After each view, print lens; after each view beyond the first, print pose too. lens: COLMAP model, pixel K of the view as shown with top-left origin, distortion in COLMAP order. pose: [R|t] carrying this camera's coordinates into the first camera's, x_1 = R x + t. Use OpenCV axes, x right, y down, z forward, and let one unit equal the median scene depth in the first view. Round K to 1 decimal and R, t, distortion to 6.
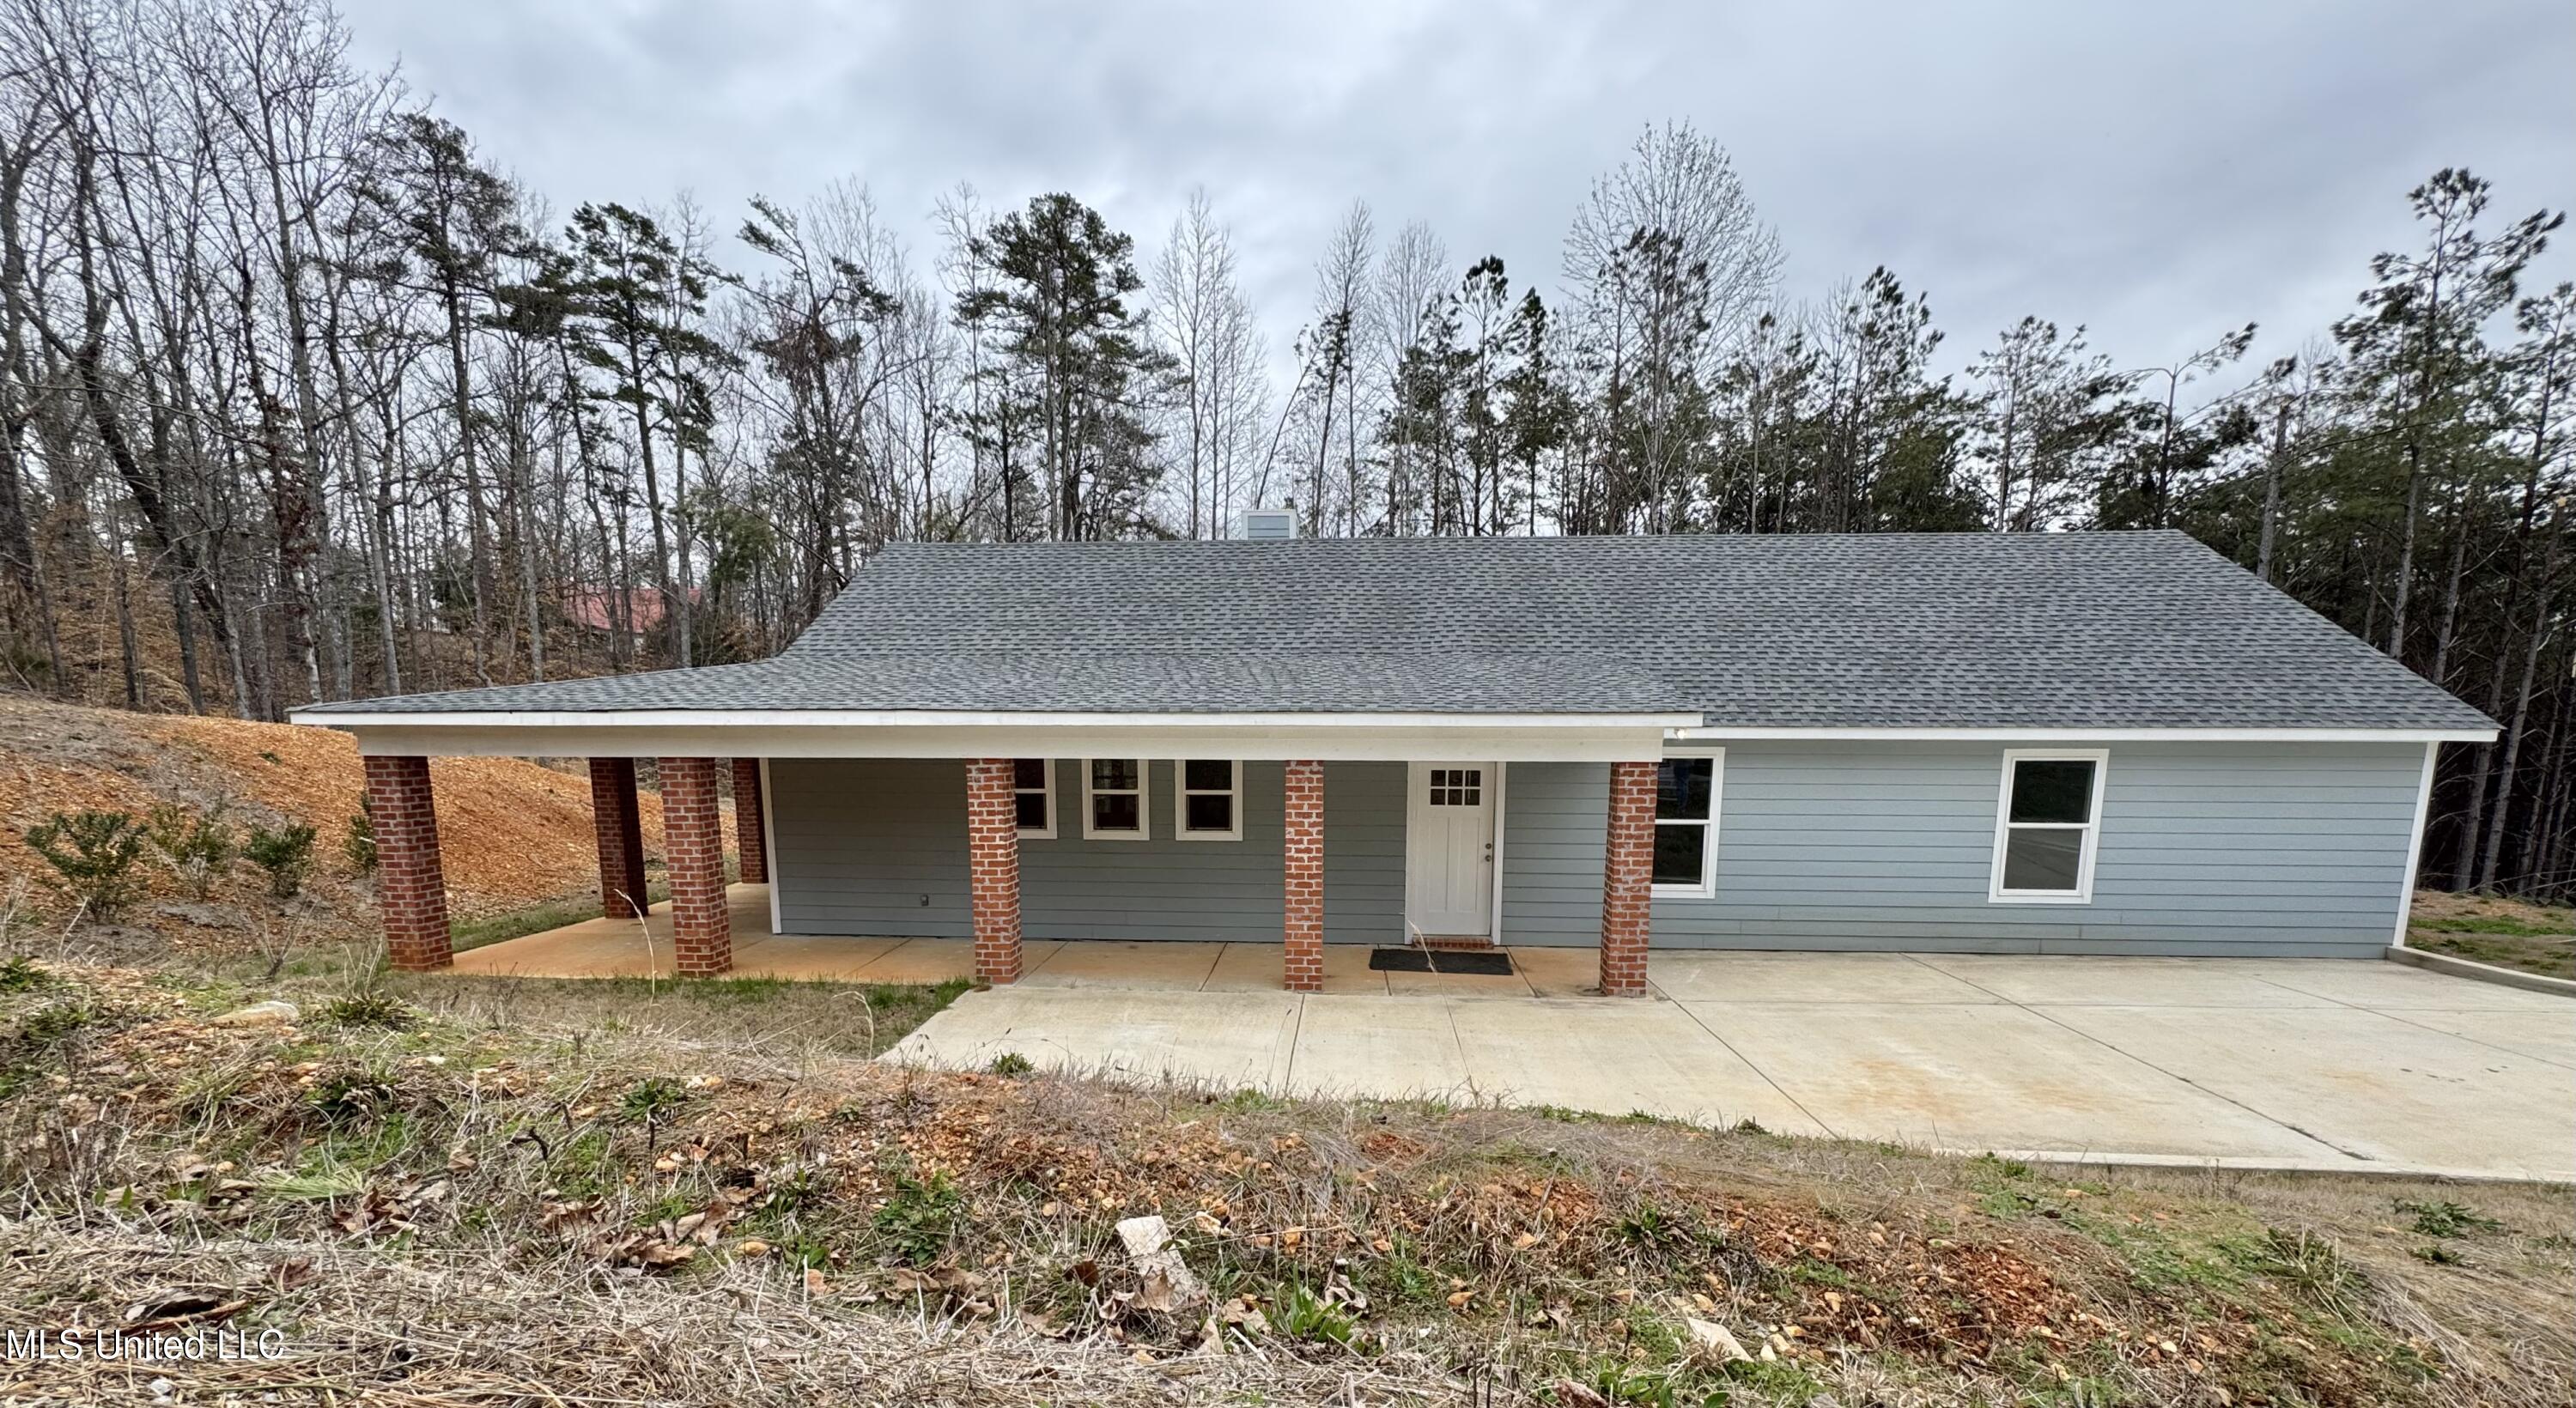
lens RADIAL K [[1041.3, 0, 1286.6], [0, 1041.3, 887.7], [0, 0, 1]] dist [0.000735, -0.000058]
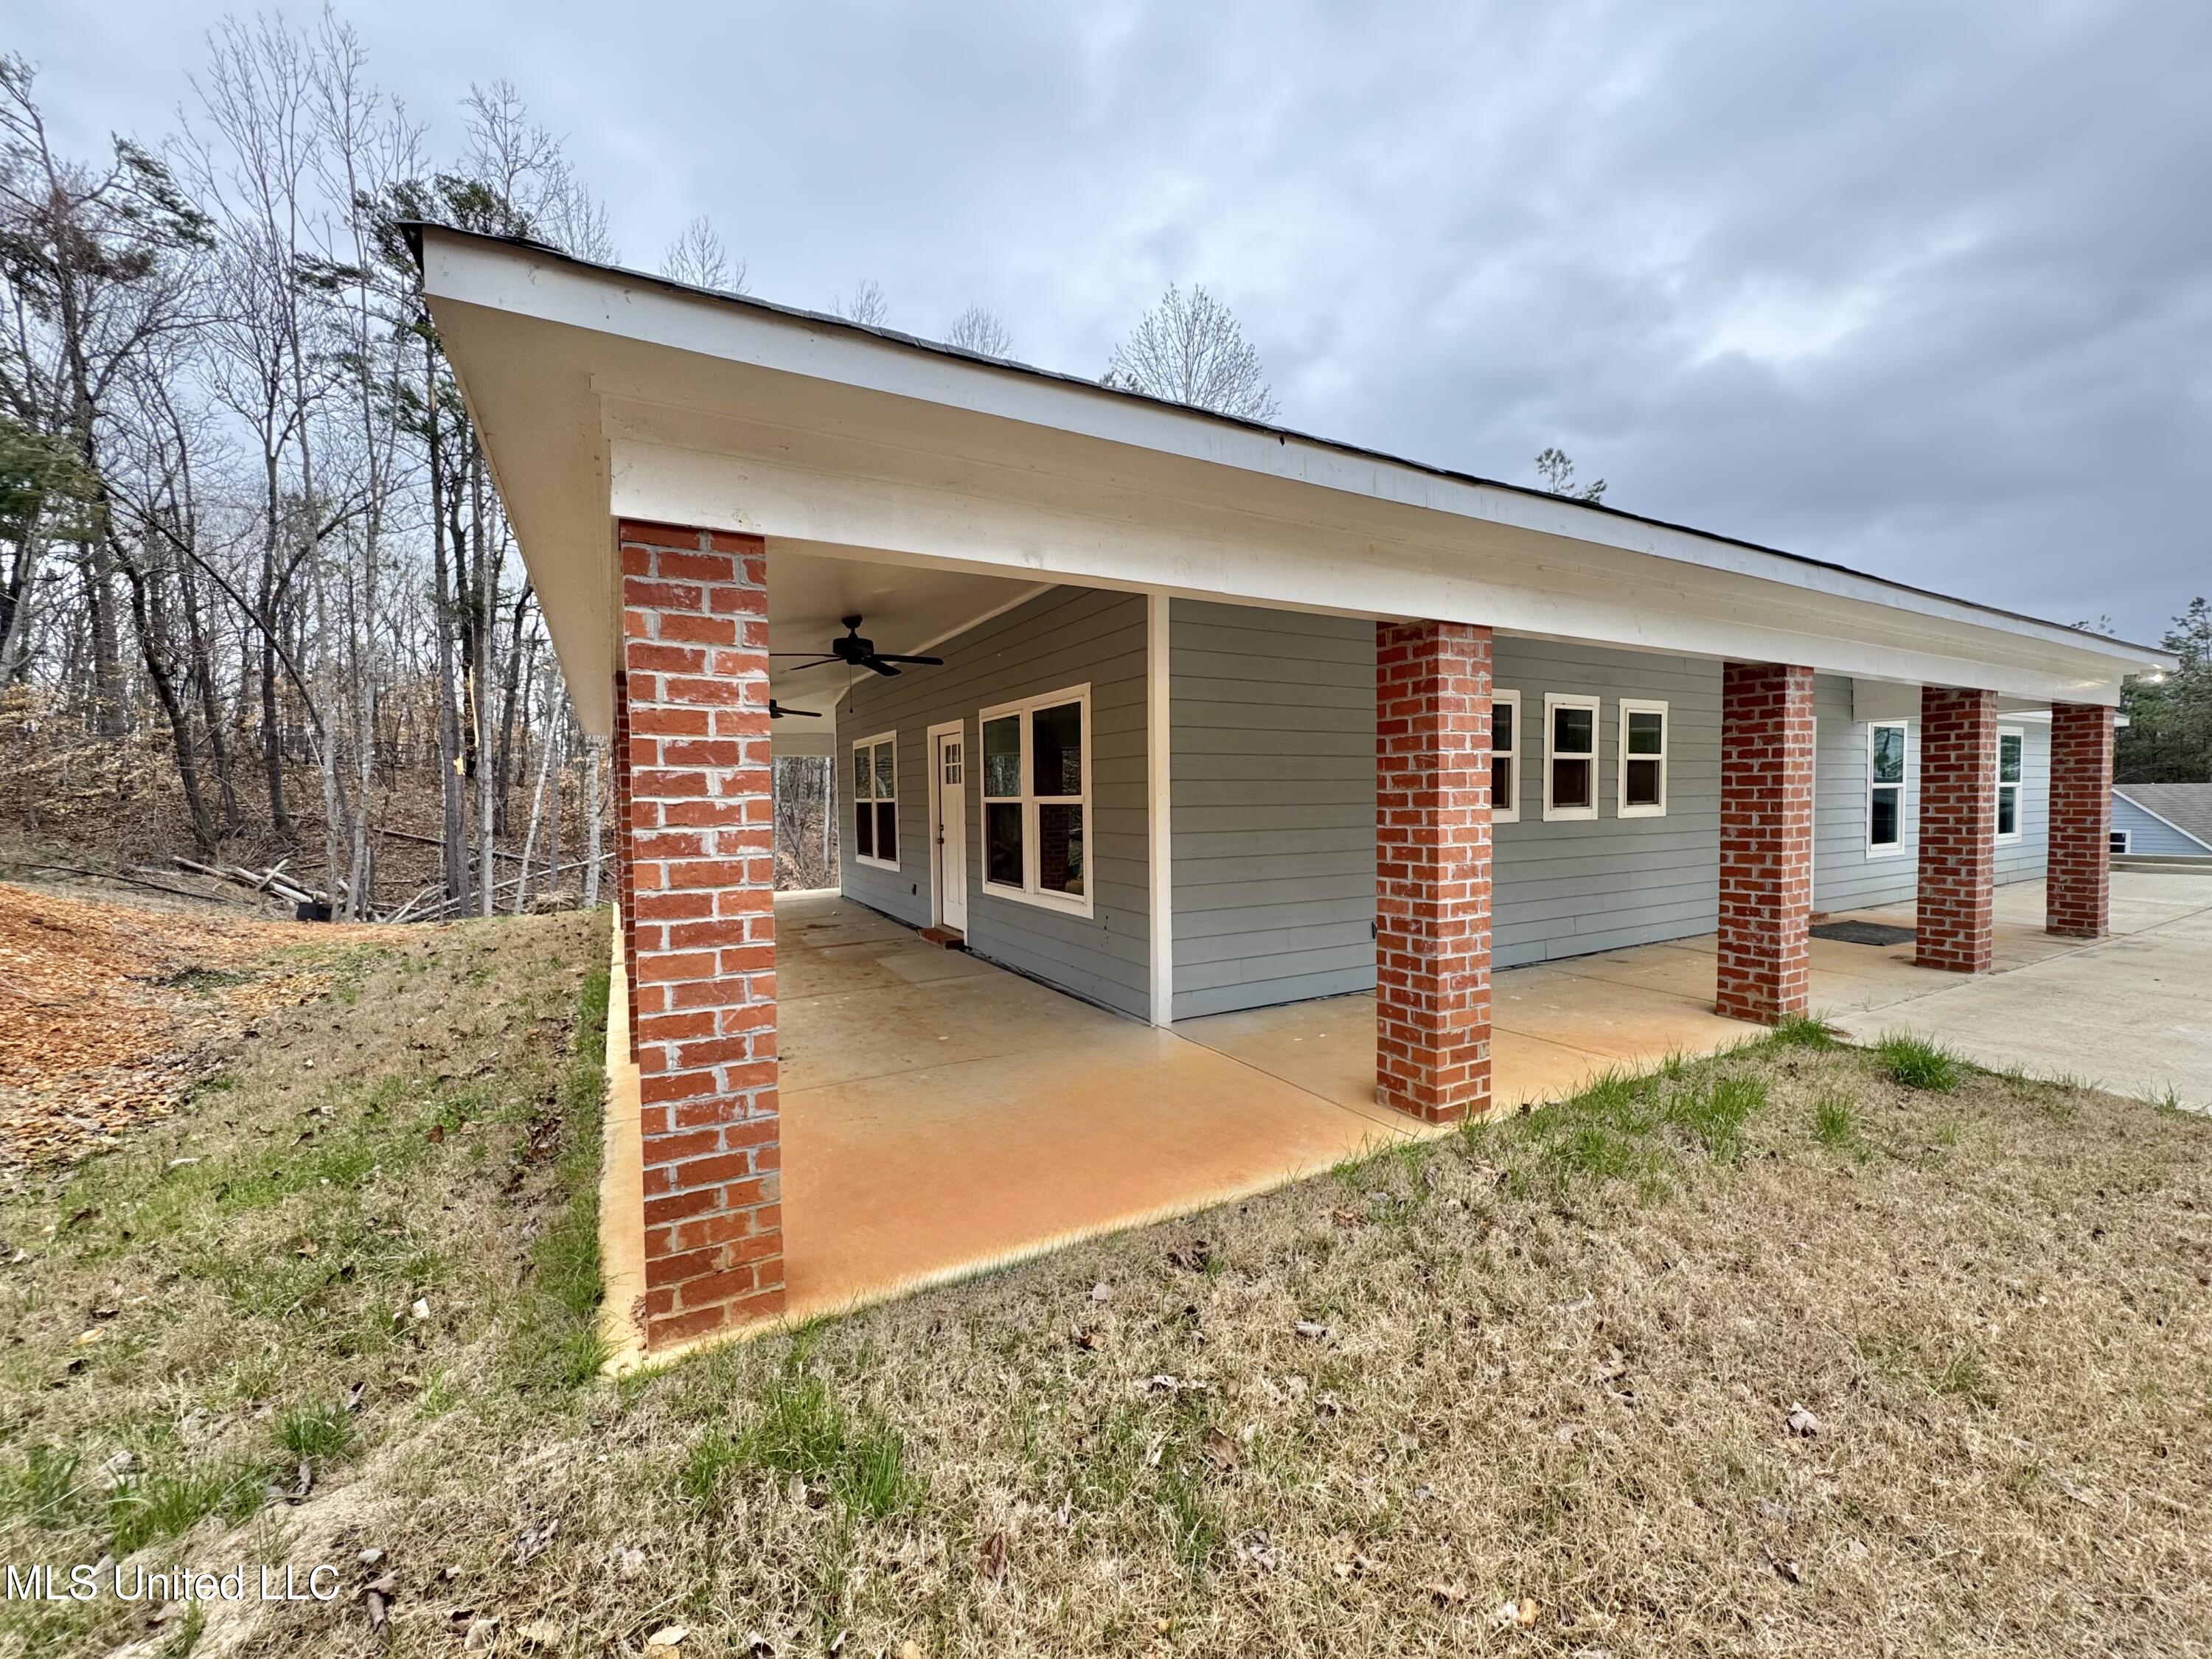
lens RADIAL K [[879.6, 0, 1109.4], [0, 879.6, 833.6], [0, 0, 1]] dist [-0.003062, 0.000174]
pose [[0.833253, -0.037319, 0.551630, -0.786769], [0.101207, 0.991157, -0.085822, -0.016468], [-0.543549, 0.127340, 0.829662, 0.663312]]
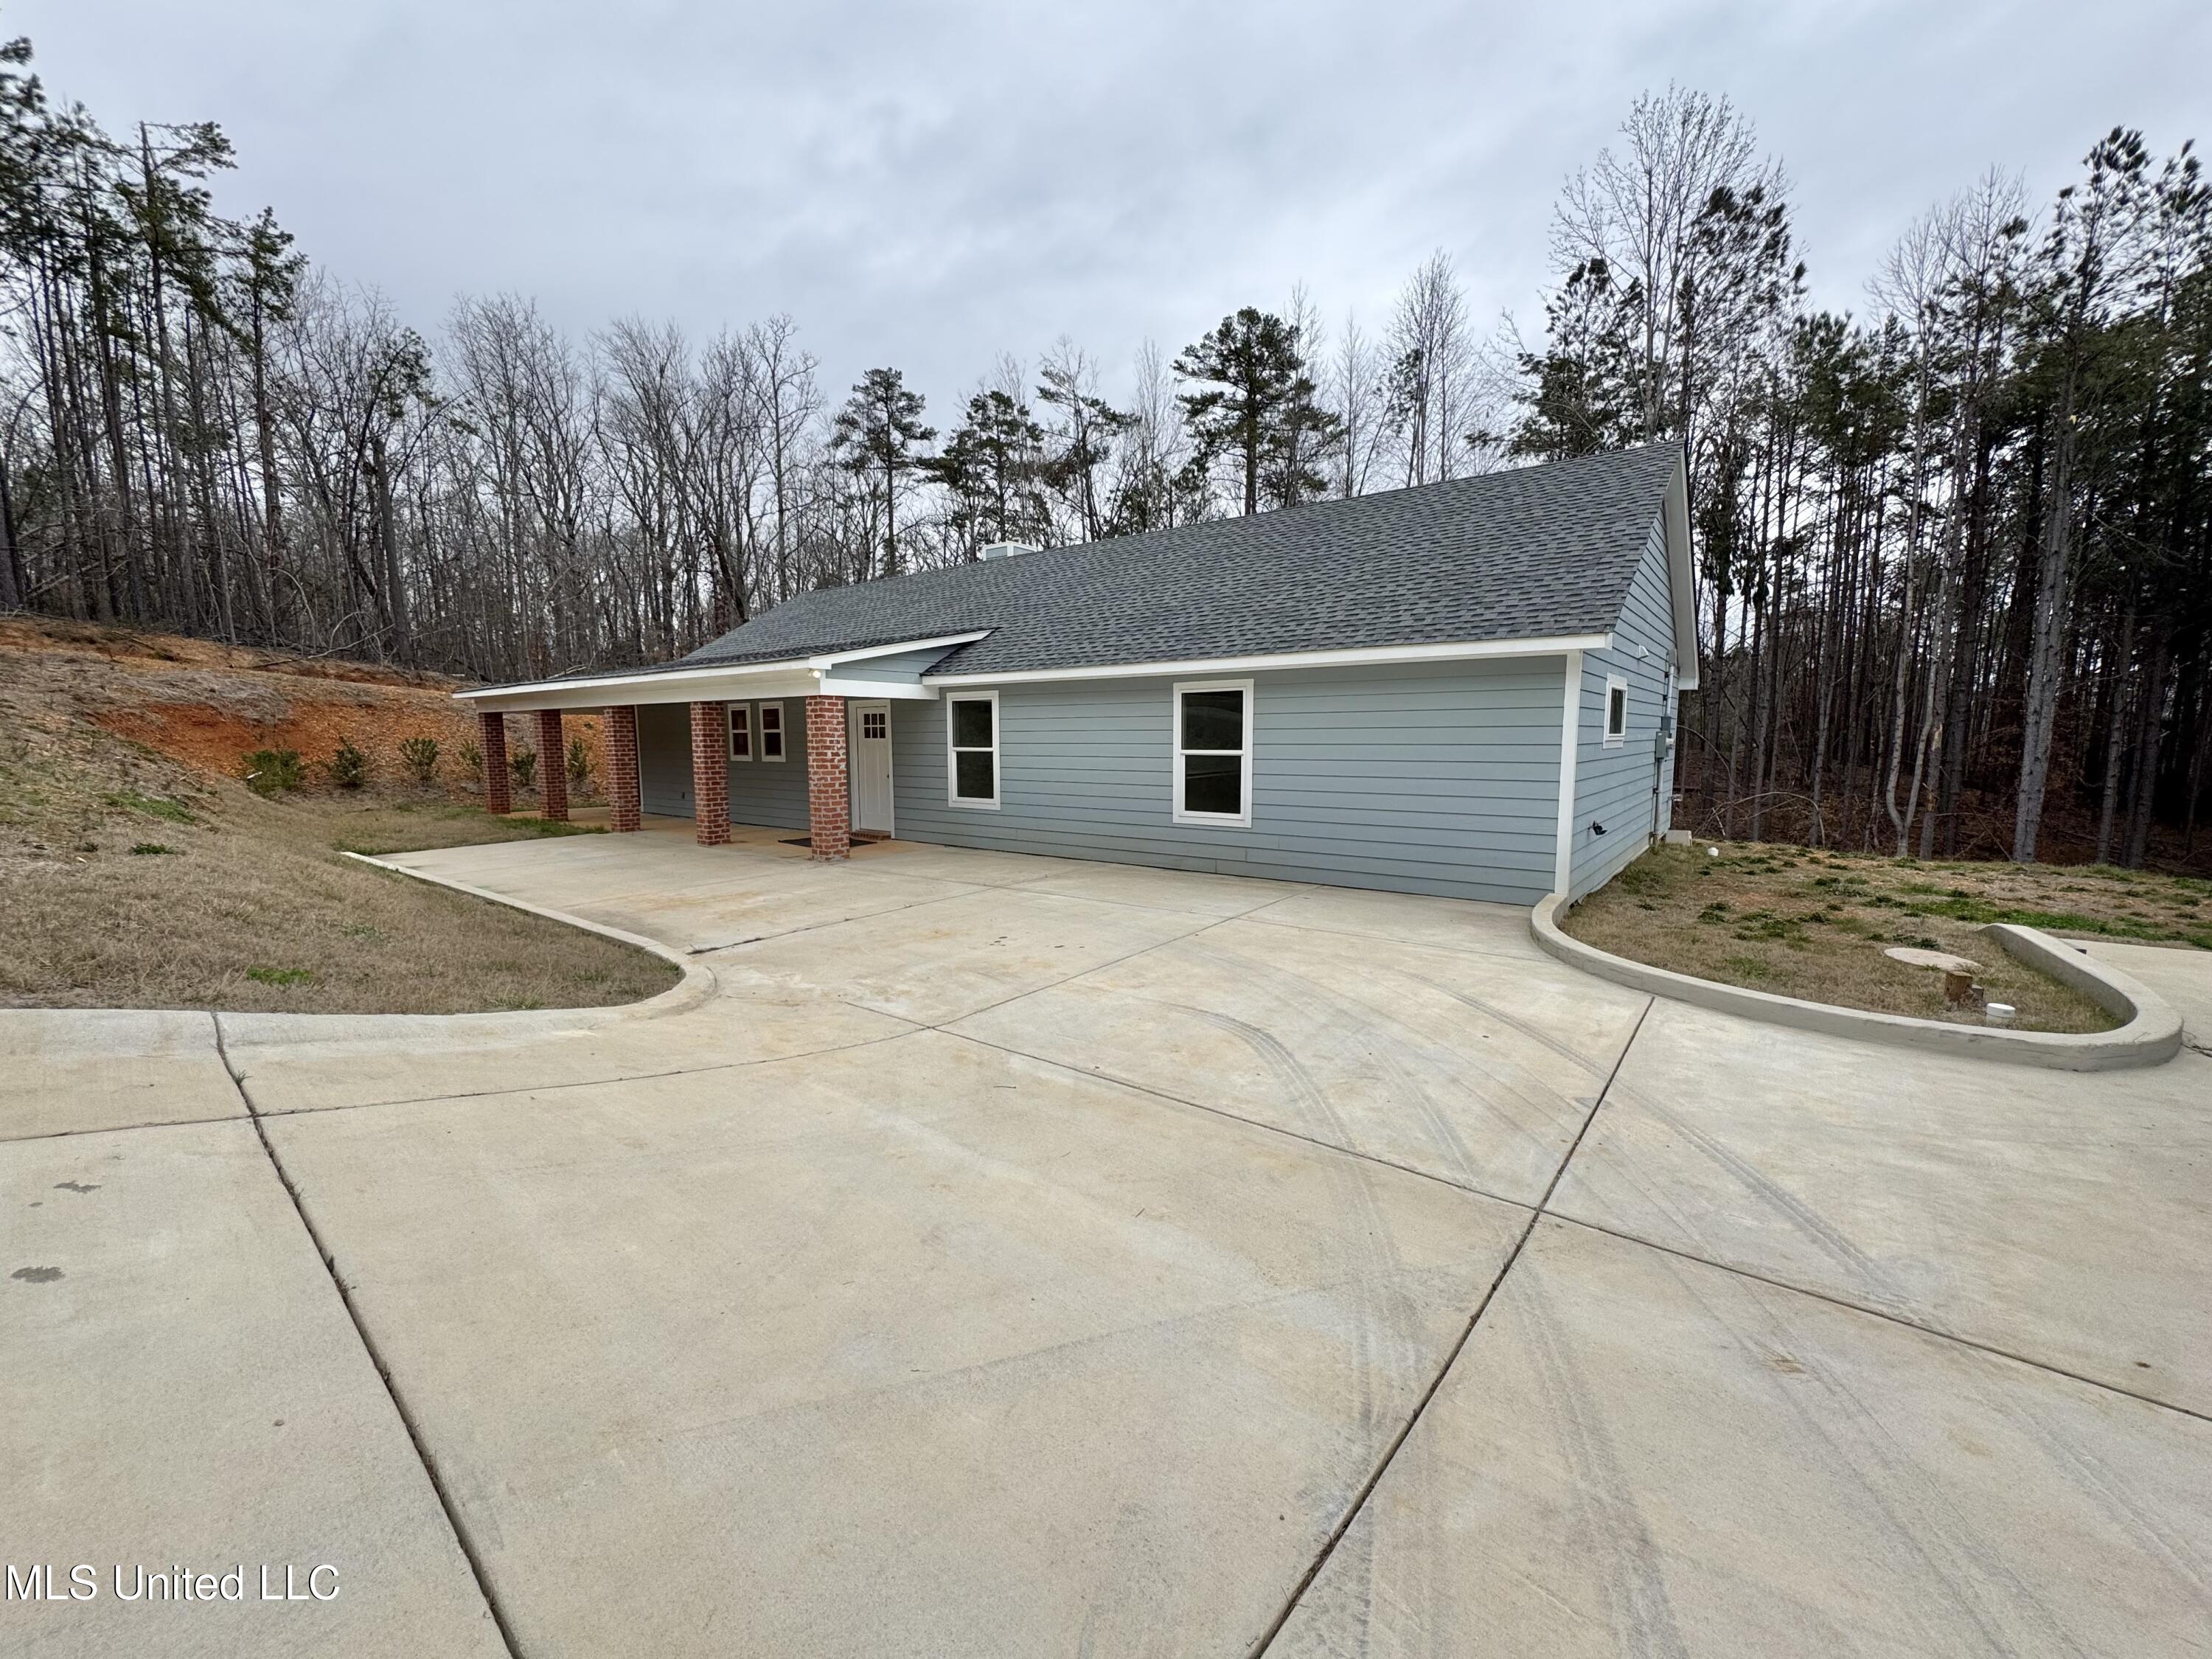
lens RADIAL K [[879.6, 0, 1109.4], [0, 879.6, 833.6], [0, 0, 1]] dist [-0.003062, 0.000174]
pose [[0.832178, 0.056277, -0.551646, 1.083849], [-0.080147, 0.996597, -0.019236, 0.047299], [0.548686, 0.060221, 0.833857, 0.177884]]
